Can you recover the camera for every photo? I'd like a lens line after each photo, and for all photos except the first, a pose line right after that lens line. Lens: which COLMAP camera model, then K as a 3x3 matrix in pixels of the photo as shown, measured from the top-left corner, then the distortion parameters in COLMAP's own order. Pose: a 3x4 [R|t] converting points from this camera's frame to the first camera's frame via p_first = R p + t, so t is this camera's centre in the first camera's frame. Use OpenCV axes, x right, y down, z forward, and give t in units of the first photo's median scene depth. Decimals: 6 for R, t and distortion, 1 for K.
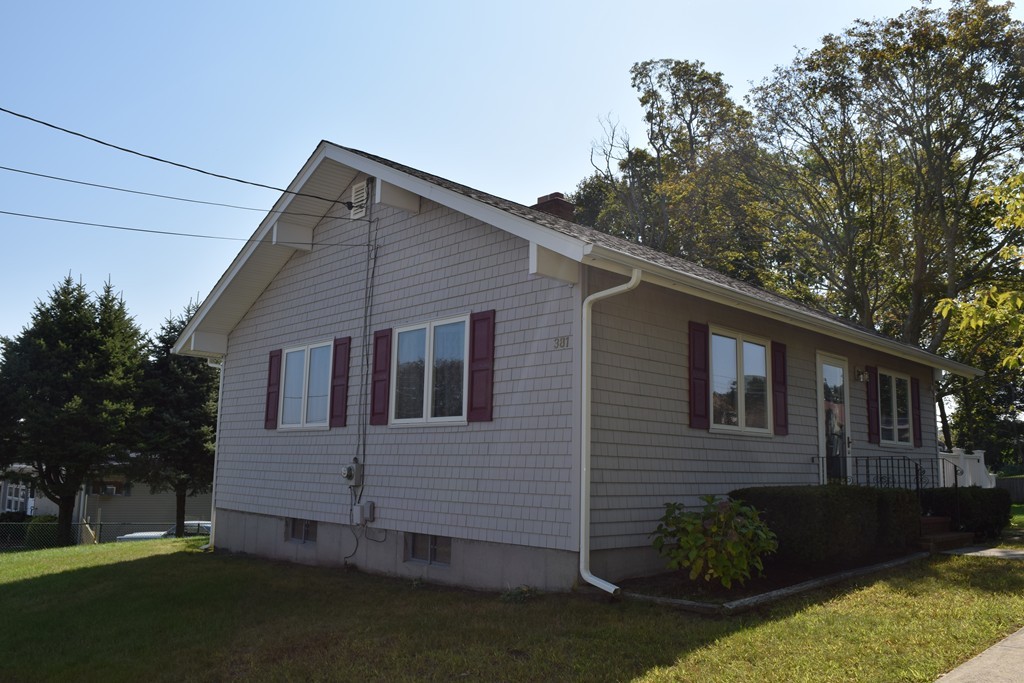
lens RADIAL K [[816.2, 0, 508.8], [0, 816.2, 341.3], [0, 0, 1]] dist [-0.084717, 0.019484]
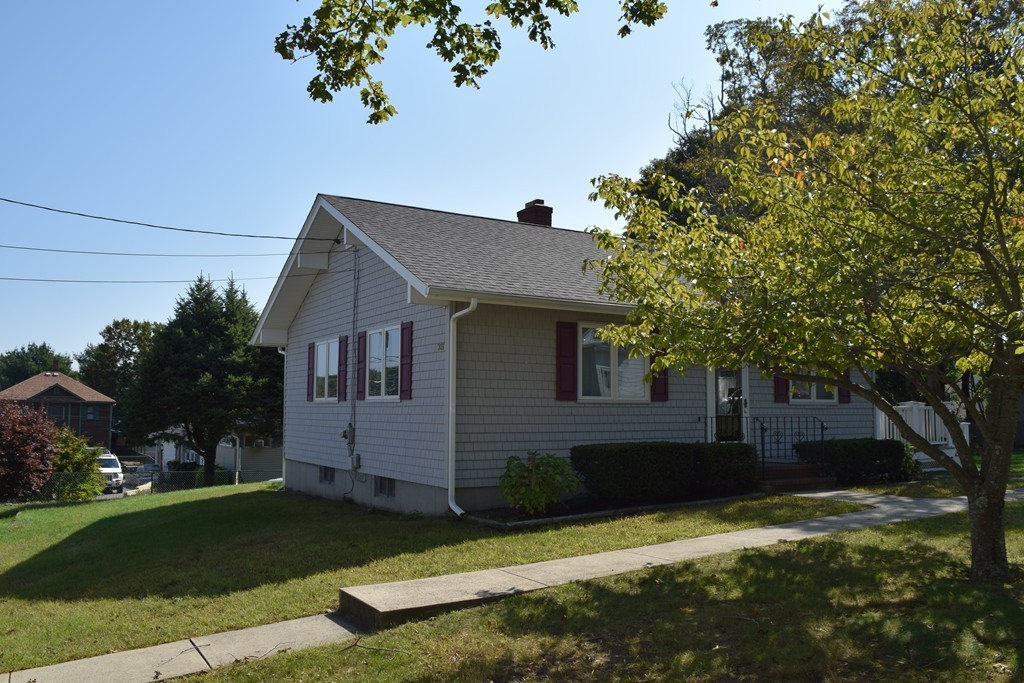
lens RADIAL K [[816.2, 0, 508.8], [0, 816.2, 341.3], [0, 0, 1]] dist [-0.084717, 0.019484]
pose [[0.978018, -0.036667, -0.205272, 0.320278], [0.050628, 0.996718, 0.063174, -0.062384], [0.202282, -0.072178, 0.976664, -0.262684]]
